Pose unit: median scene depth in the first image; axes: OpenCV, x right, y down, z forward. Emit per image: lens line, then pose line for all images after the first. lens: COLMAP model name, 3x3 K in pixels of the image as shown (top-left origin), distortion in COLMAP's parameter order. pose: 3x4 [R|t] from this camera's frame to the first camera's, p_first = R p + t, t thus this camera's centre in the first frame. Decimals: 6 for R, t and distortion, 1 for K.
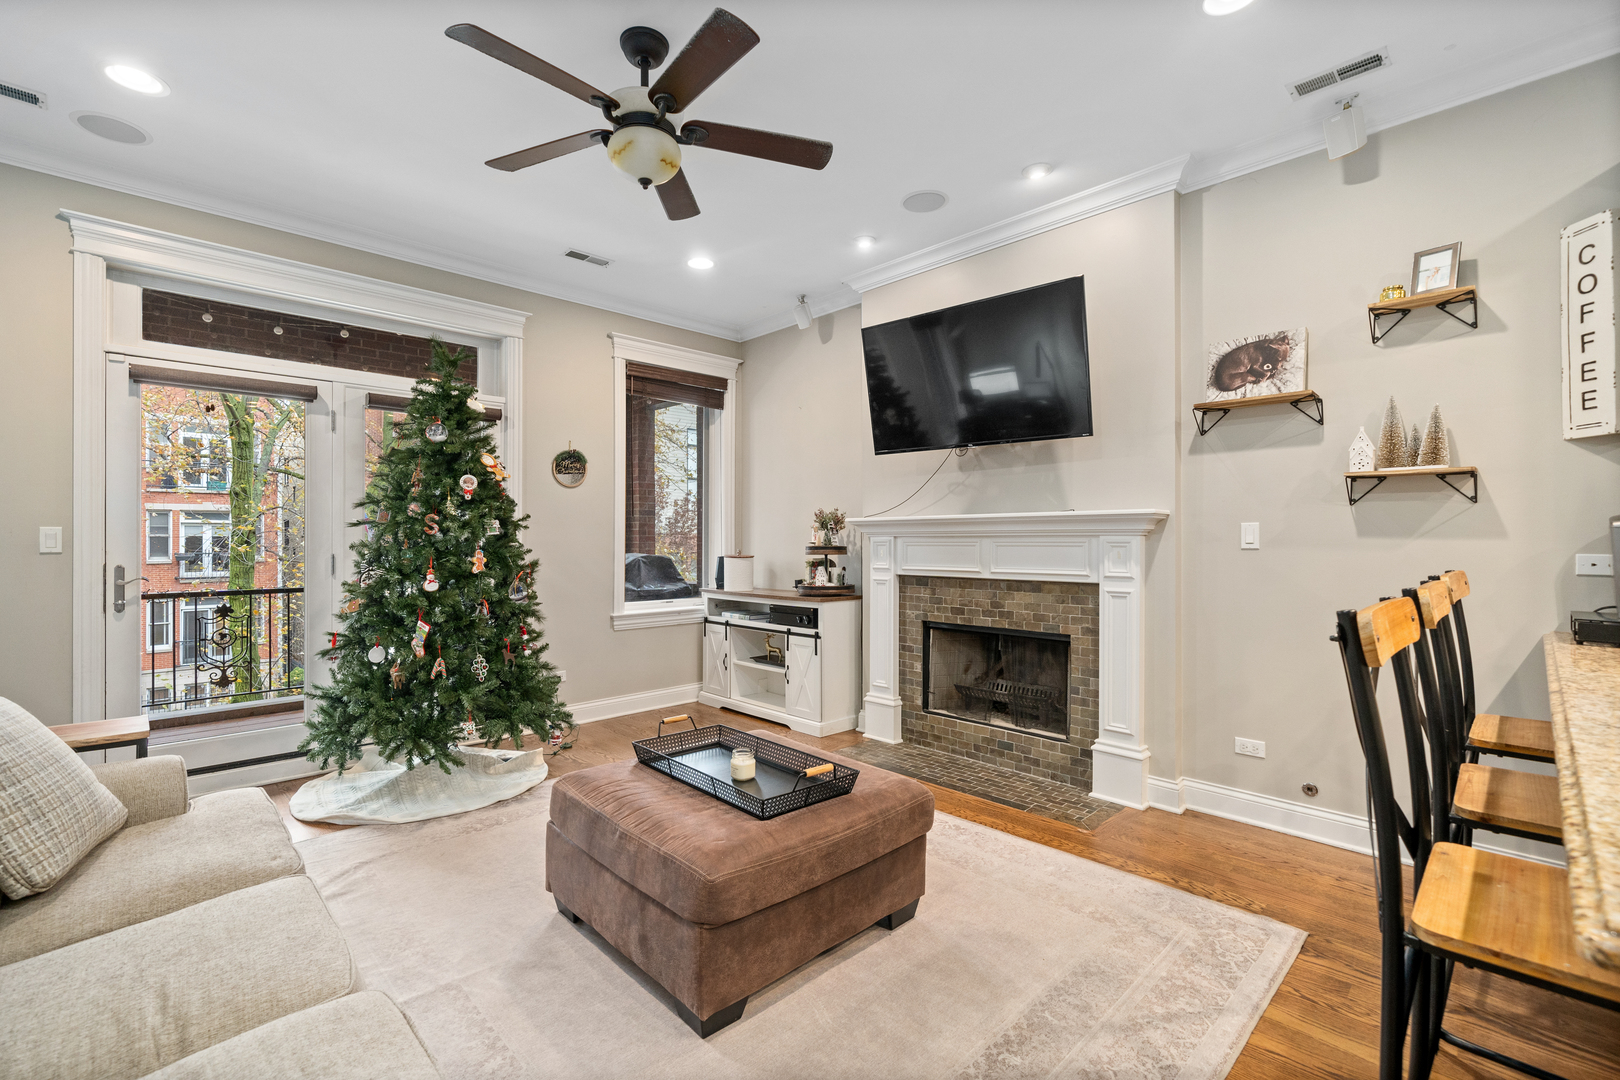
lens RADIAL K [[698.3, 0, 810.0], [0, 698.3, 540.0], [0, 0, 1]] dist [-0.000056, 0.000033]
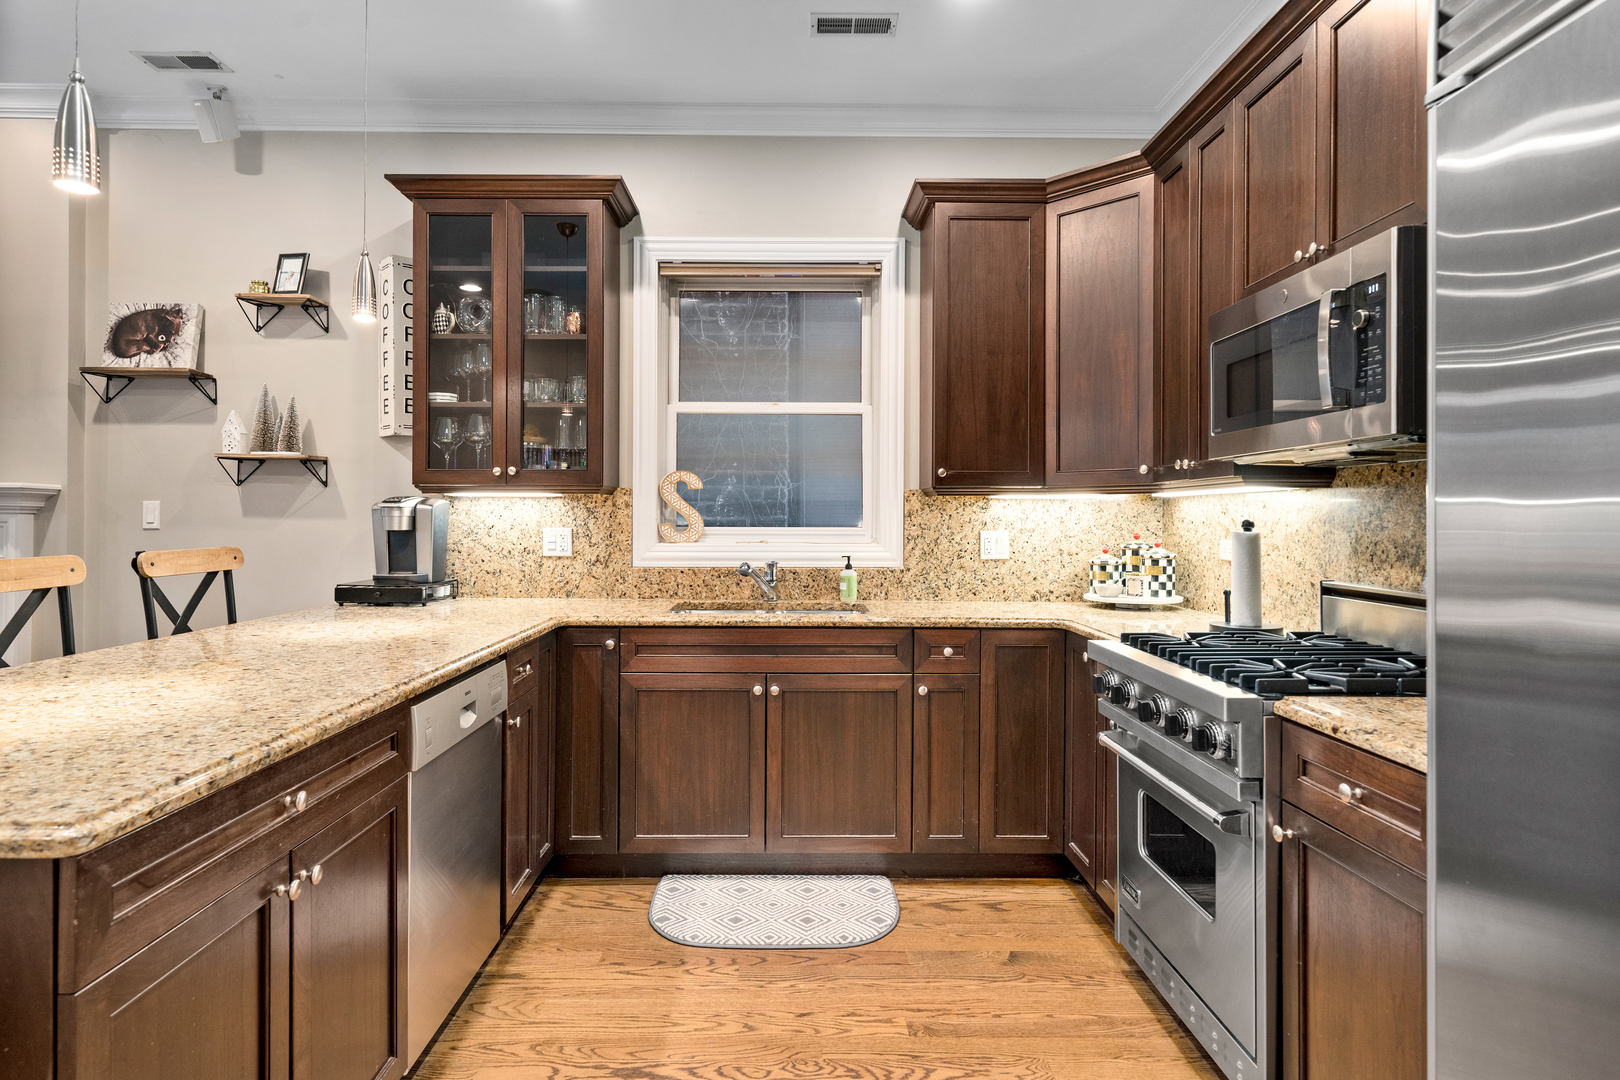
lens RADIAL K [[859.1, 0, 792.5], [0, 859.1, 517.1], [0, 0, 1]] dist [0.001959, 0.000244]
pose [[0.692456, 0.006538, 0.721430, 0.357709], [-0.002763, 0.999976, -0.006410, 0.001799], [-0.721455, 0.002445, 0.692457, -0.385318]]
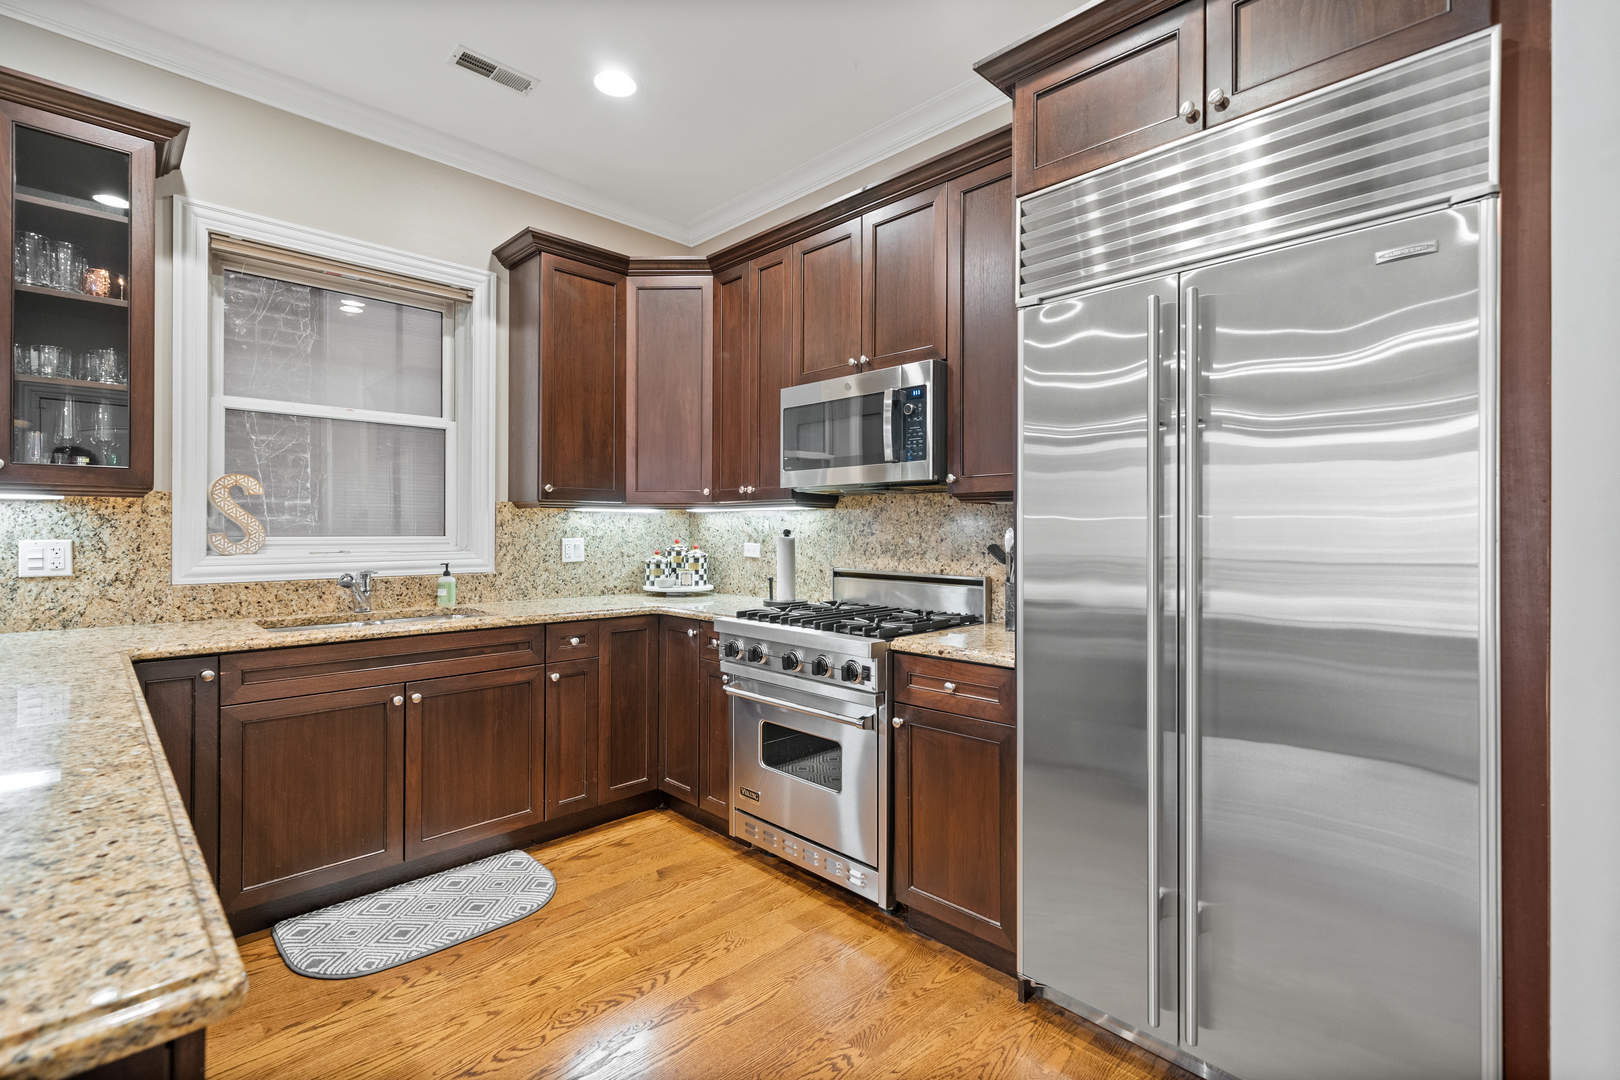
lens RADIAL K [[723.0, 0, 788.7], [0, 723.0, 528.2], [0, 0, 1]] dist [0.001554, 0.000297]
pose [[0.006826, 0.003990, 0.999969, 0.235801], [0.000213, 0.999992, -0.003991, 0.000895], [-0.999977, 0.000240, 0.006826, -0.155808]]
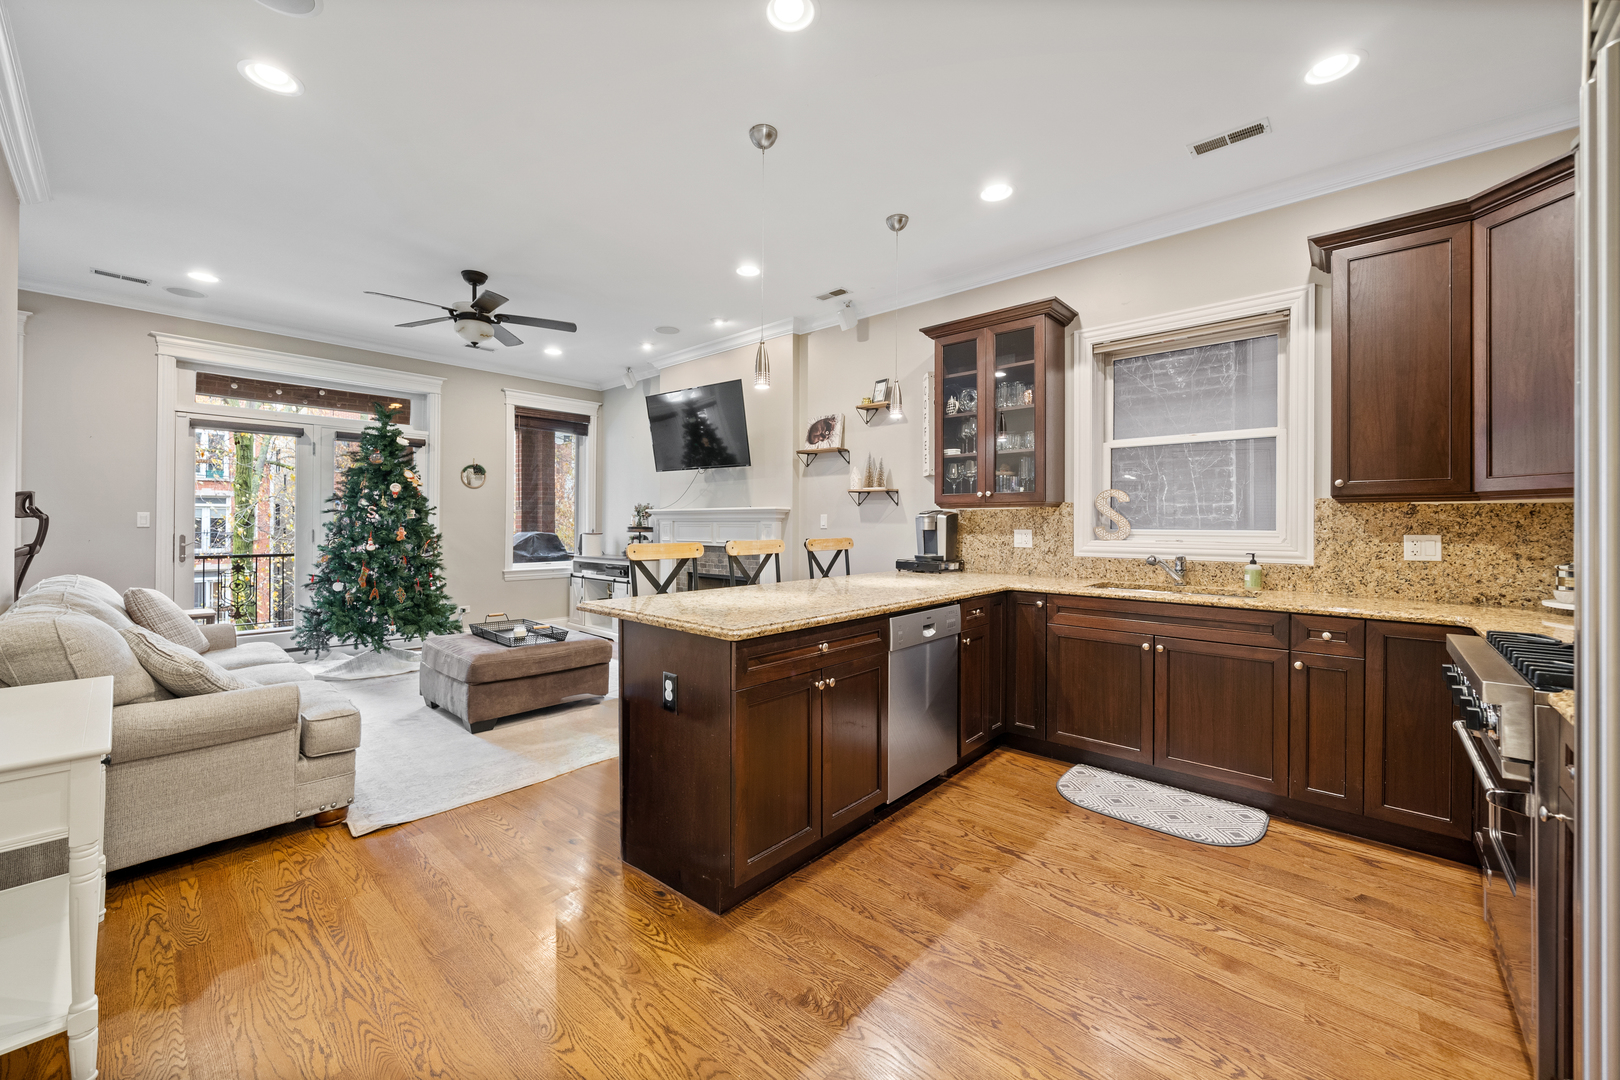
lens RADIAL K [[614.1, 0, 800.8], [0, 614.1, 522.6], [0, 0, 1]] dist [-0.000976, -0.000094]
pose [[0.997915, 0.005976, 0.064264, 0.421337], [-0.005756, 0.999977, -0.003603, 0.003165], [-0.064284, 0.003226, 0.997926, -0.587322]]
